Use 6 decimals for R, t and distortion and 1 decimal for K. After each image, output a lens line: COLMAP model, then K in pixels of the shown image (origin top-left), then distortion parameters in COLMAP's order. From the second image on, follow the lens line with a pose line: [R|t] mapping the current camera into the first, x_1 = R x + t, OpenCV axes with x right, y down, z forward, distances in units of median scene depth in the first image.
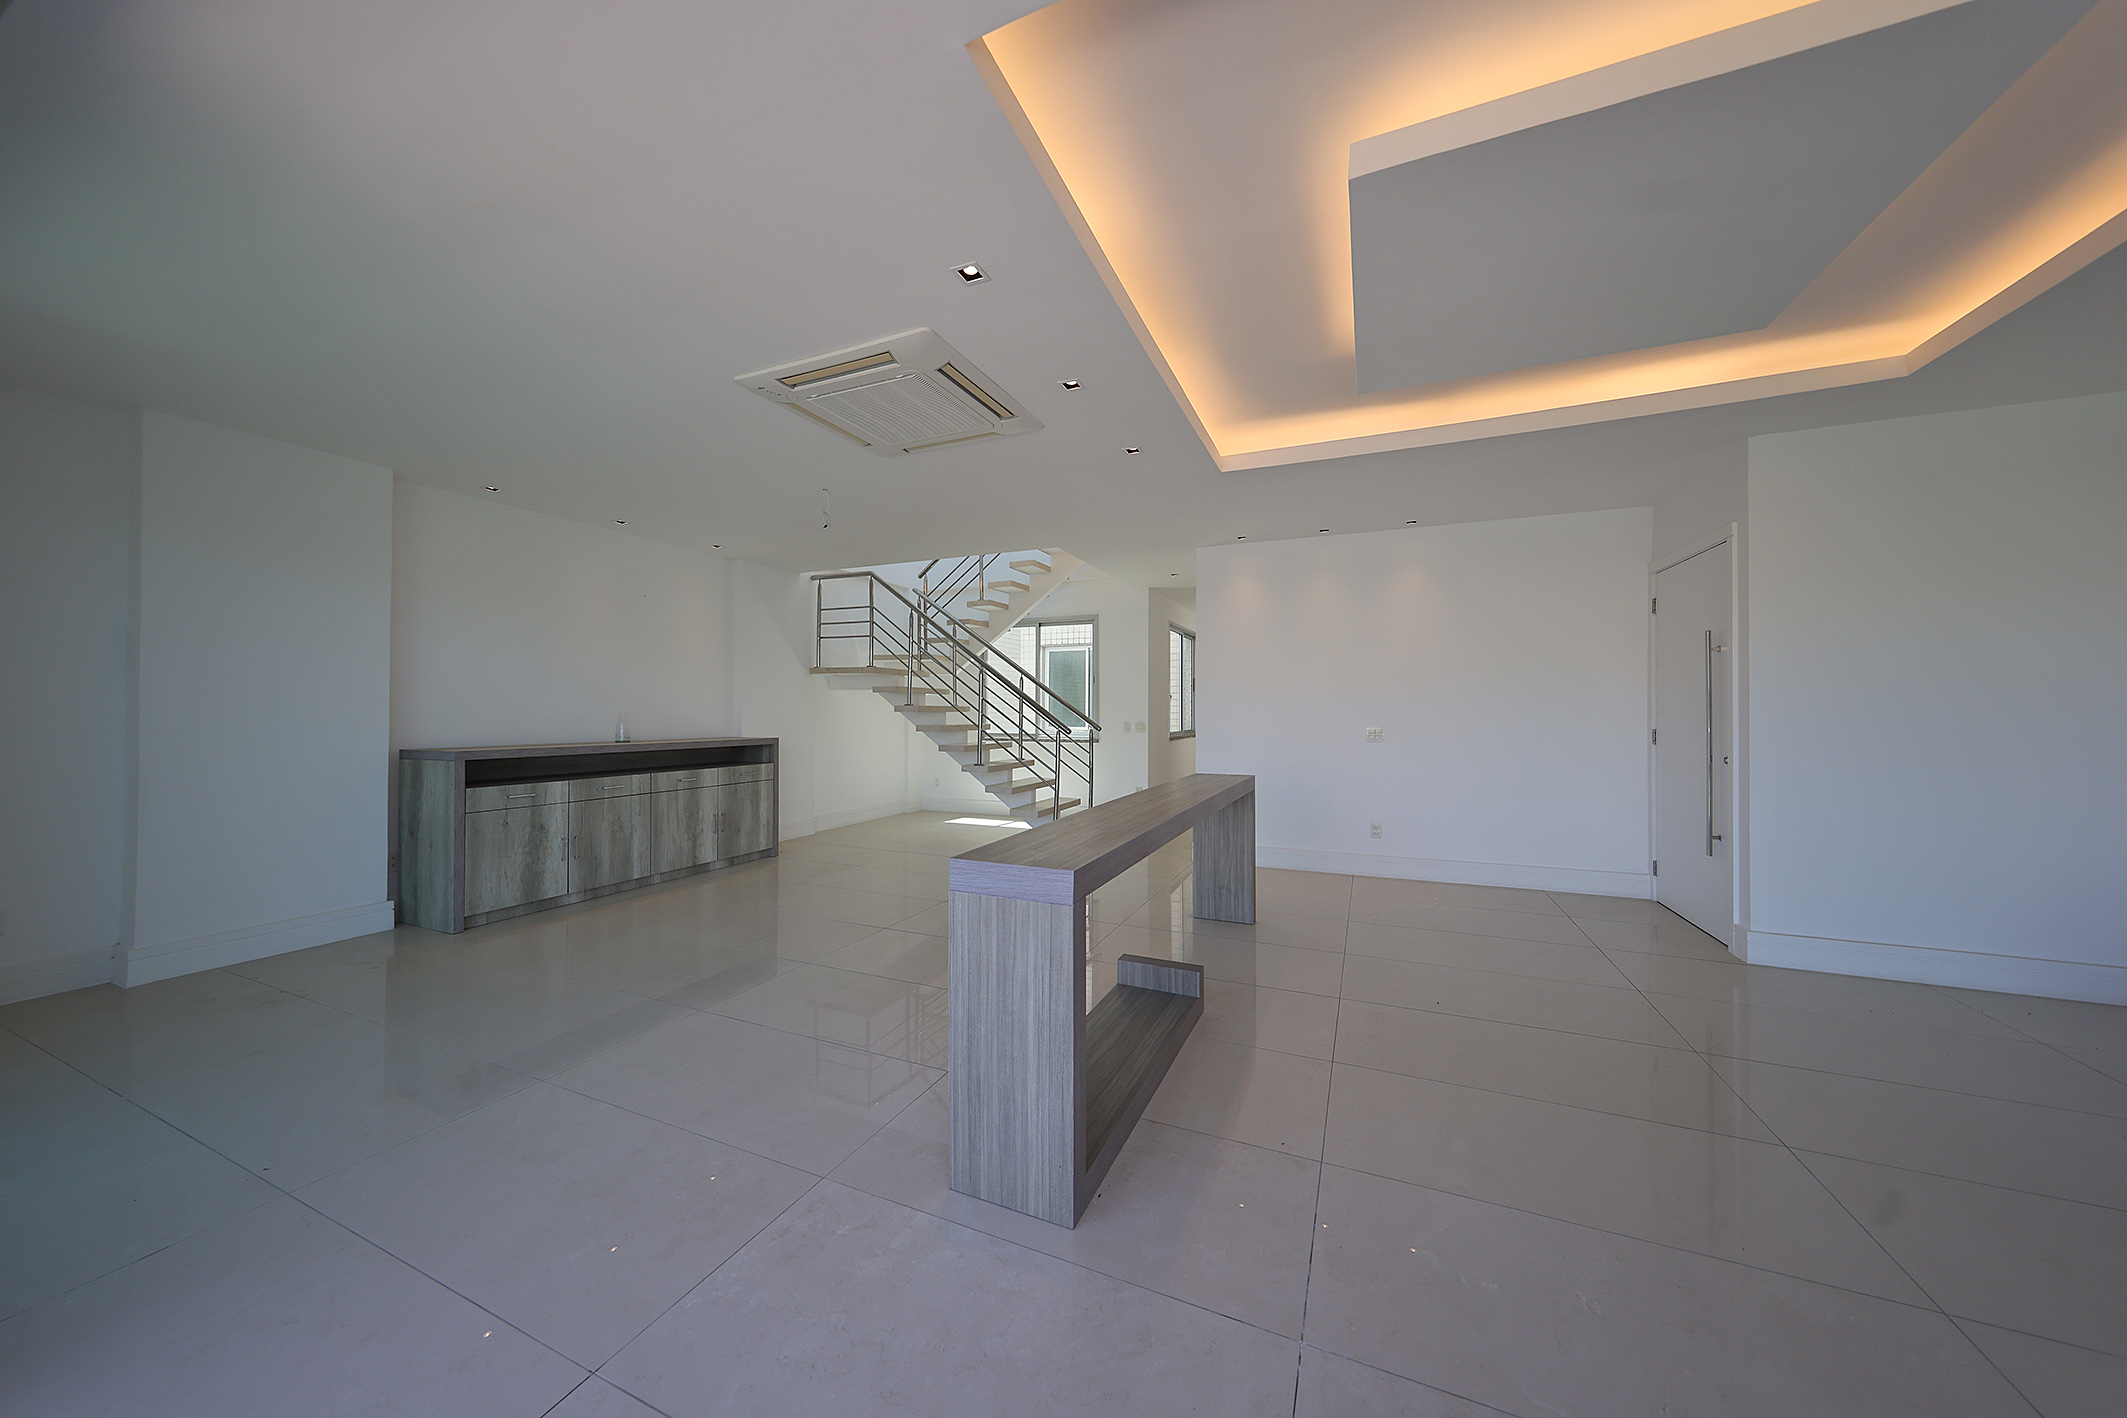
lens RADIAL K [[689.8, 0, 1062.3], [0, 689.8, 708.2], [0, 0, 1]] dist [-0.006066, 0.000011]
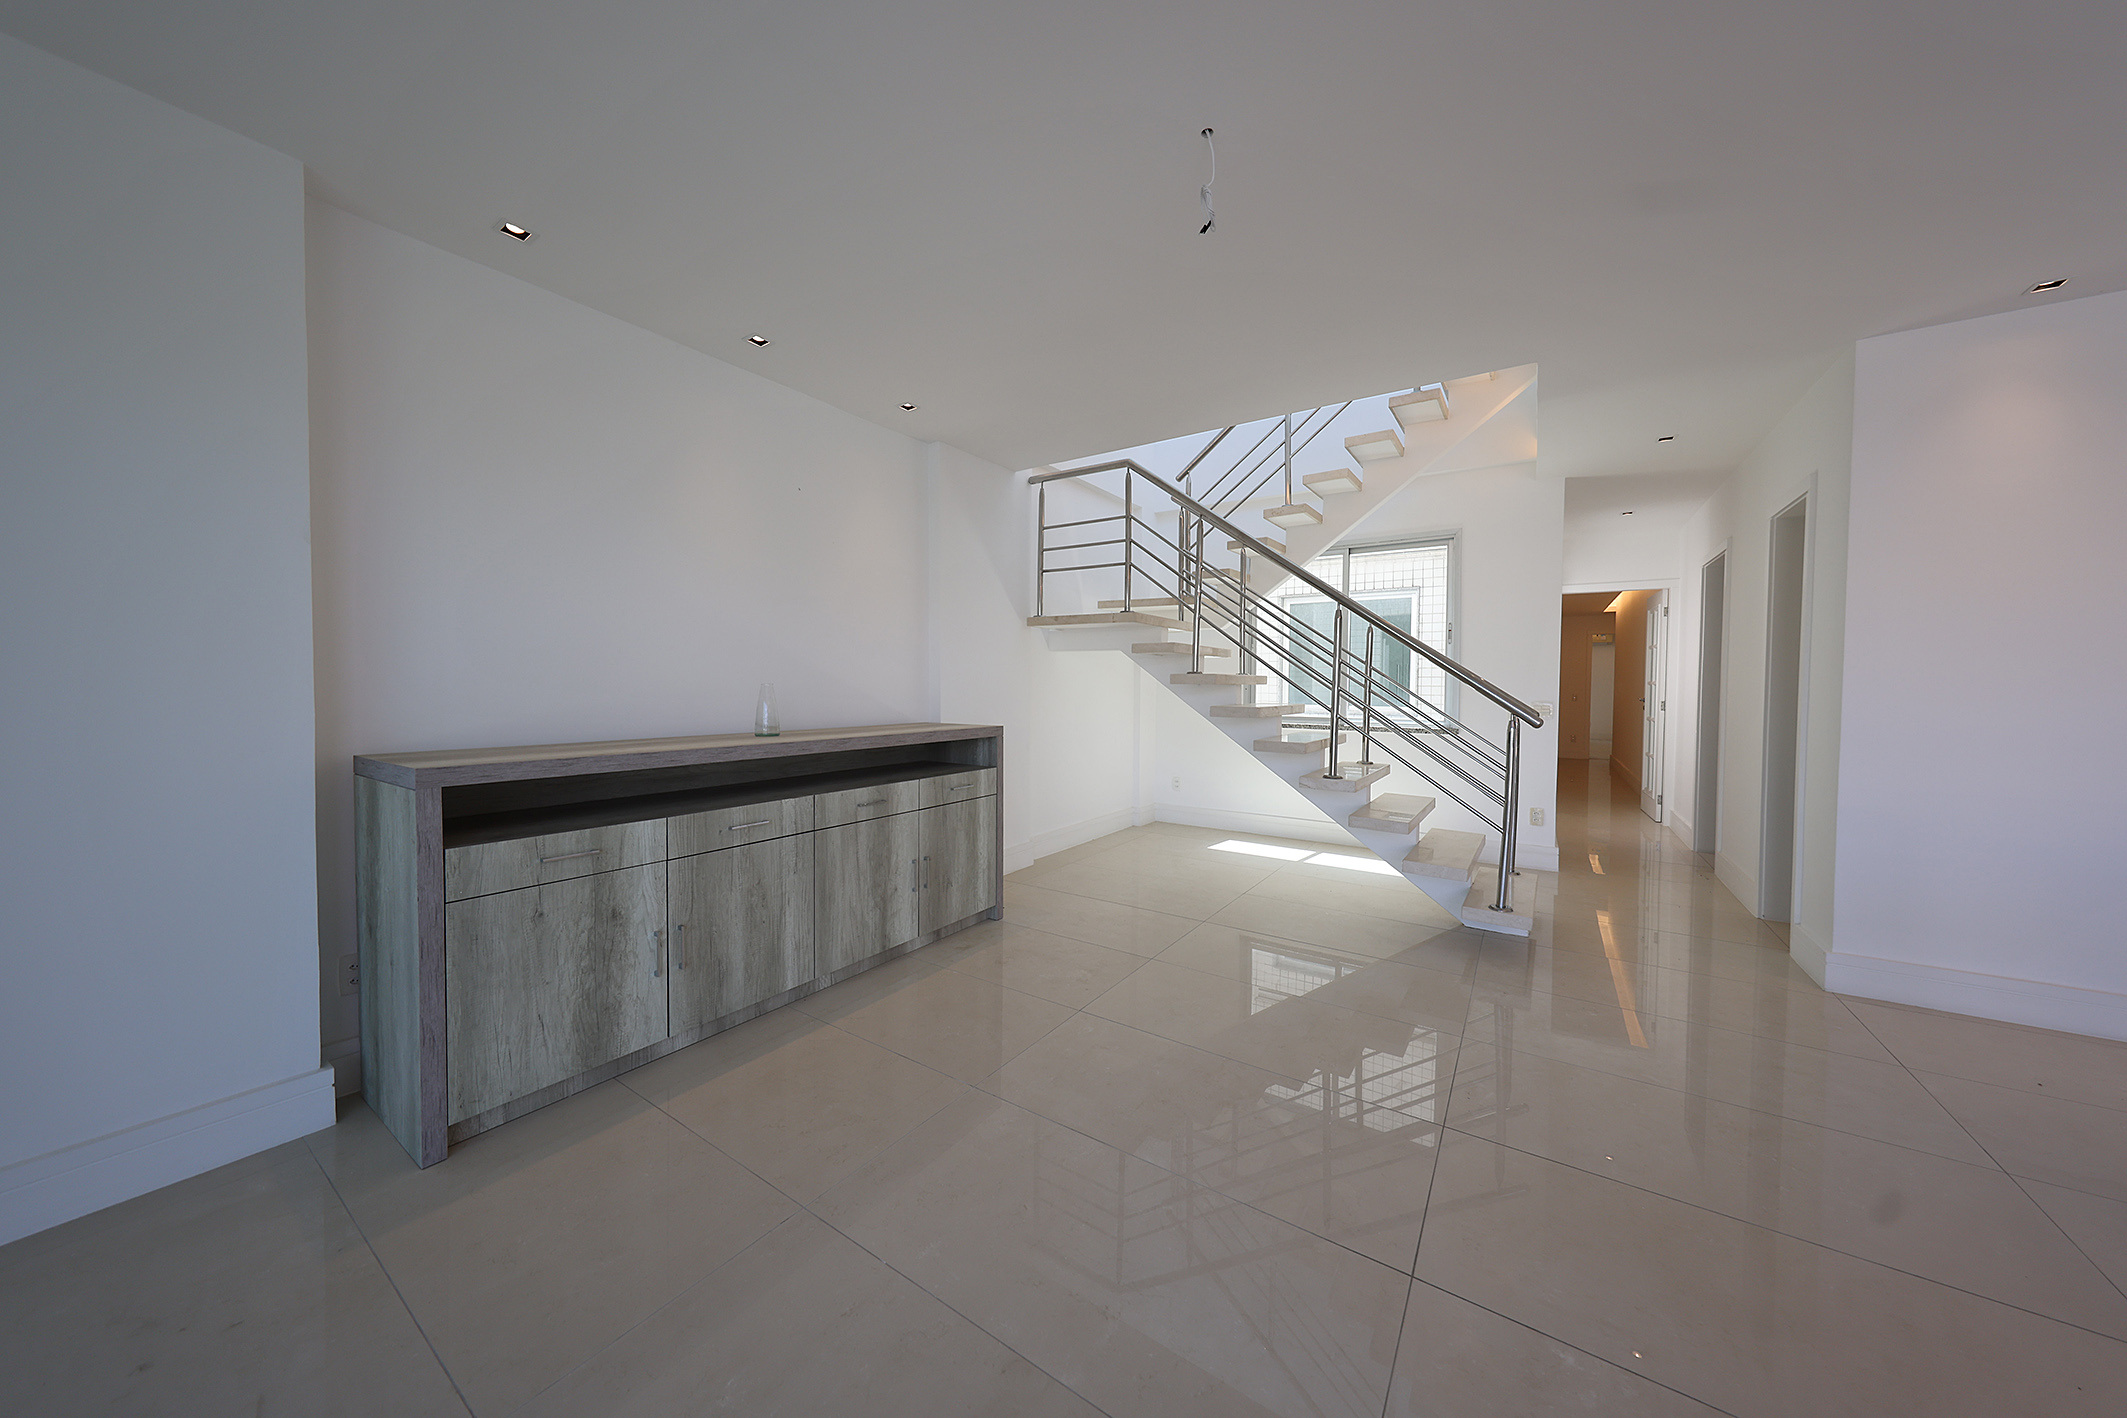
lens RADIAL K [[700.8, 0, 1061.9], [0, 700.8, 703.5], [0, 0, 1]] dist [0.001390, 0.000025]
pose [[0.983286, 0.007062, -0.181932, -0.298565], [-0.001259, 0.999487, 0.031992, 0.004175], [0.182065, -0.031228, 0.982790, 0.483573]]
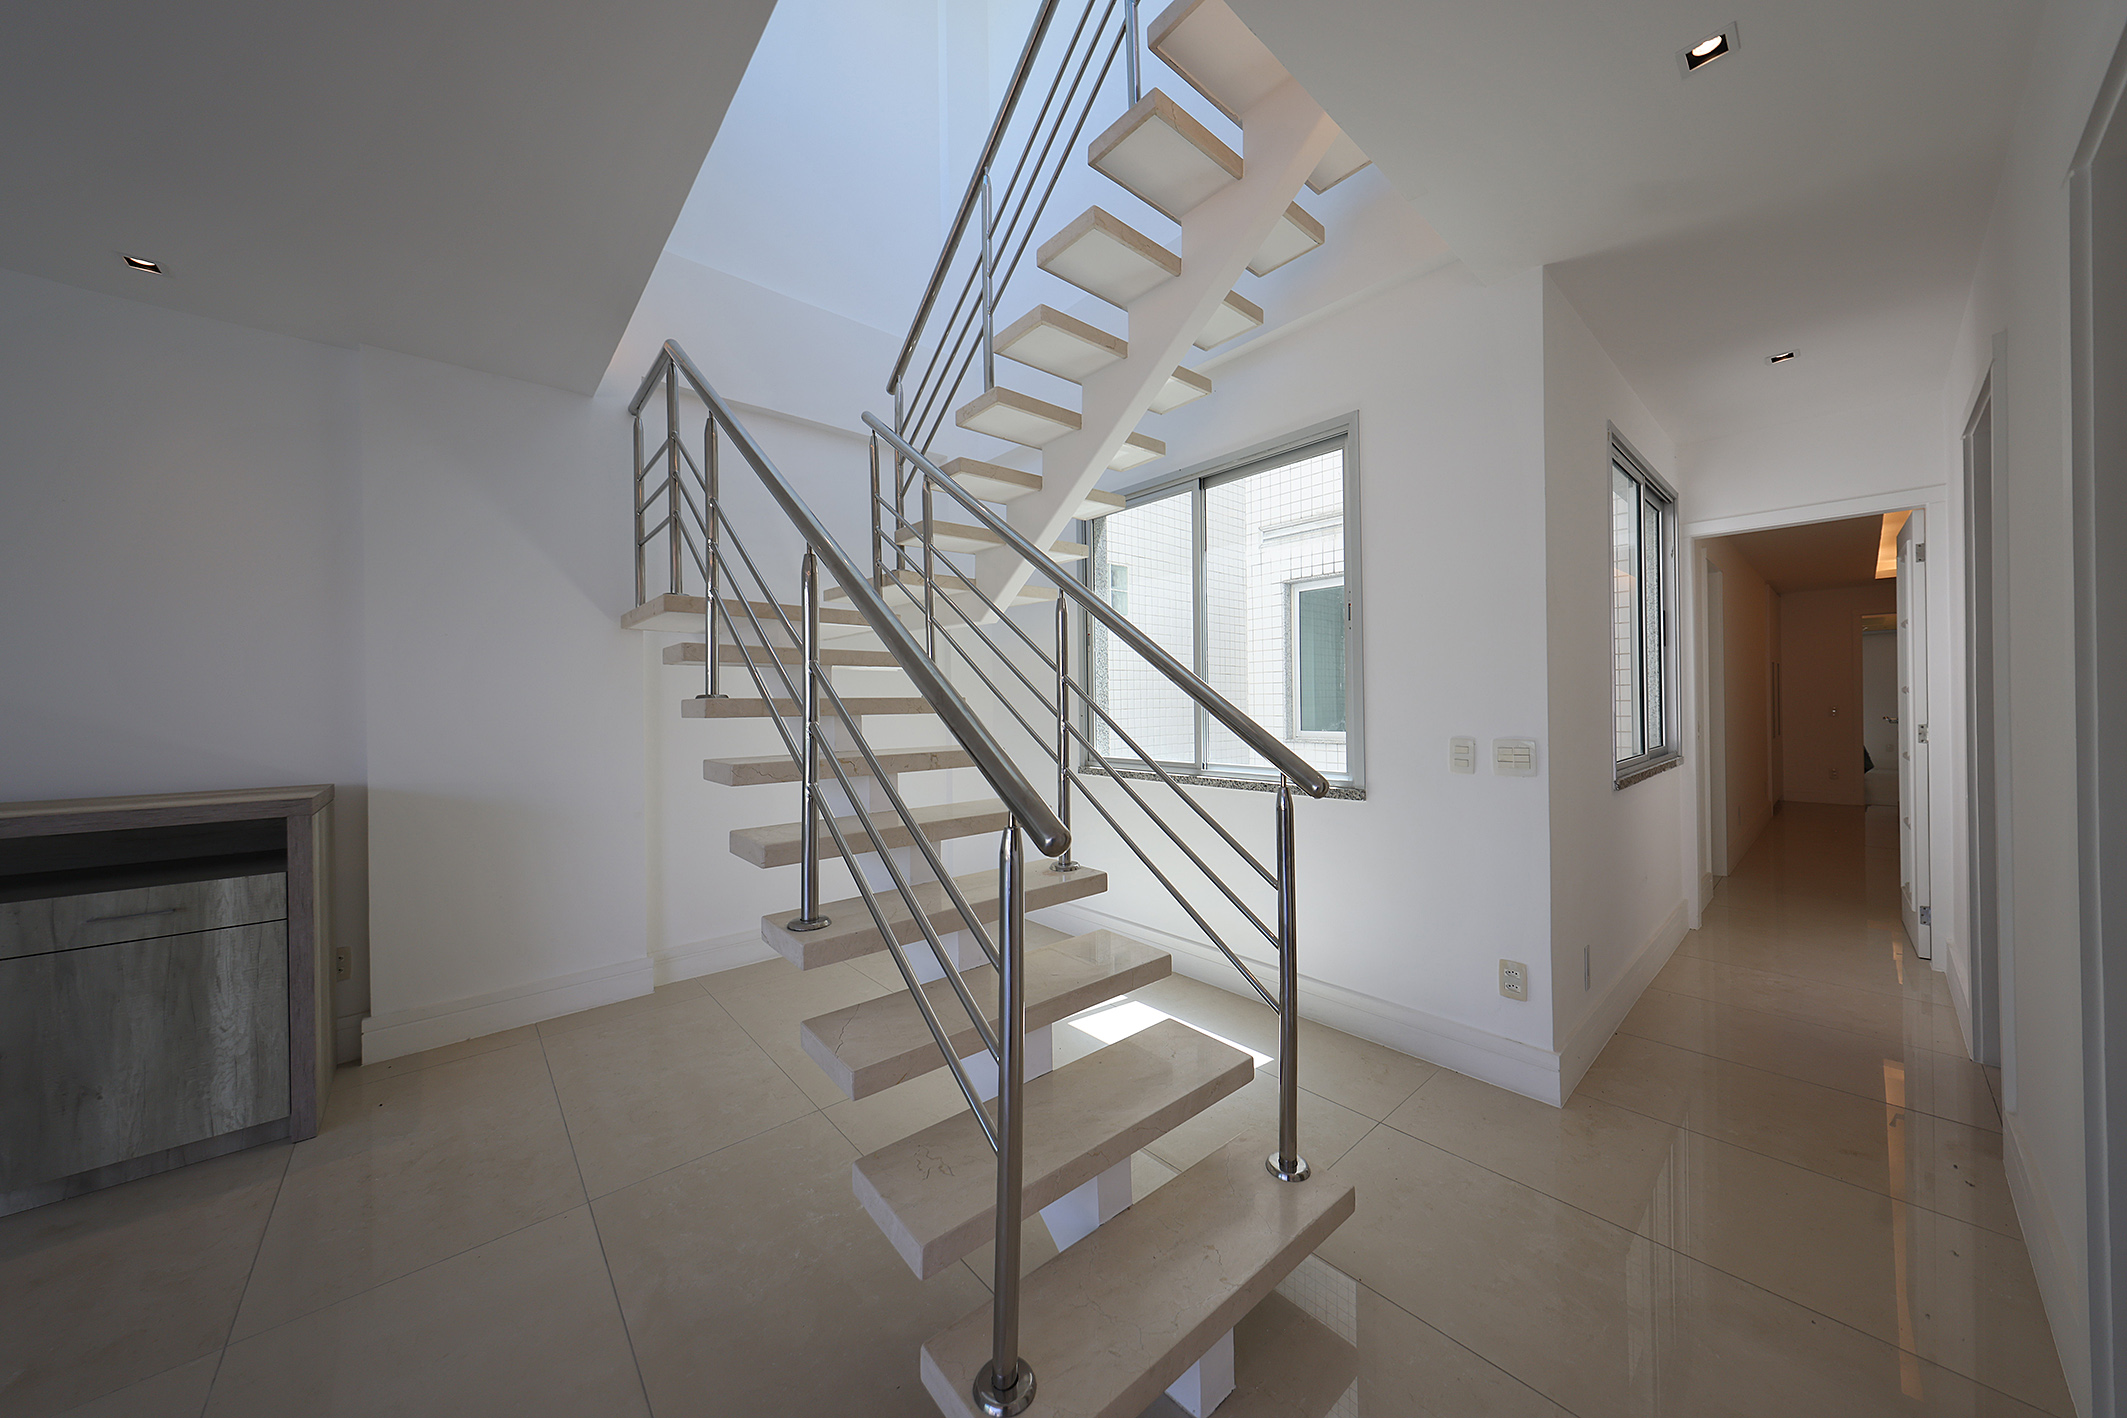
lens RADIAL K [[700.8, 0, 1061.9], [0, 700.8, 703.5], [0, 0, 1]] dist [0.001390, 0.000025]
pose [[0.903480, -0.016638, -0.428307, 0.104172], [0.017670, 0.999843, -0.001565, 0.002266], [0.428266, -0.006155, 0.903632, 1.012878]]
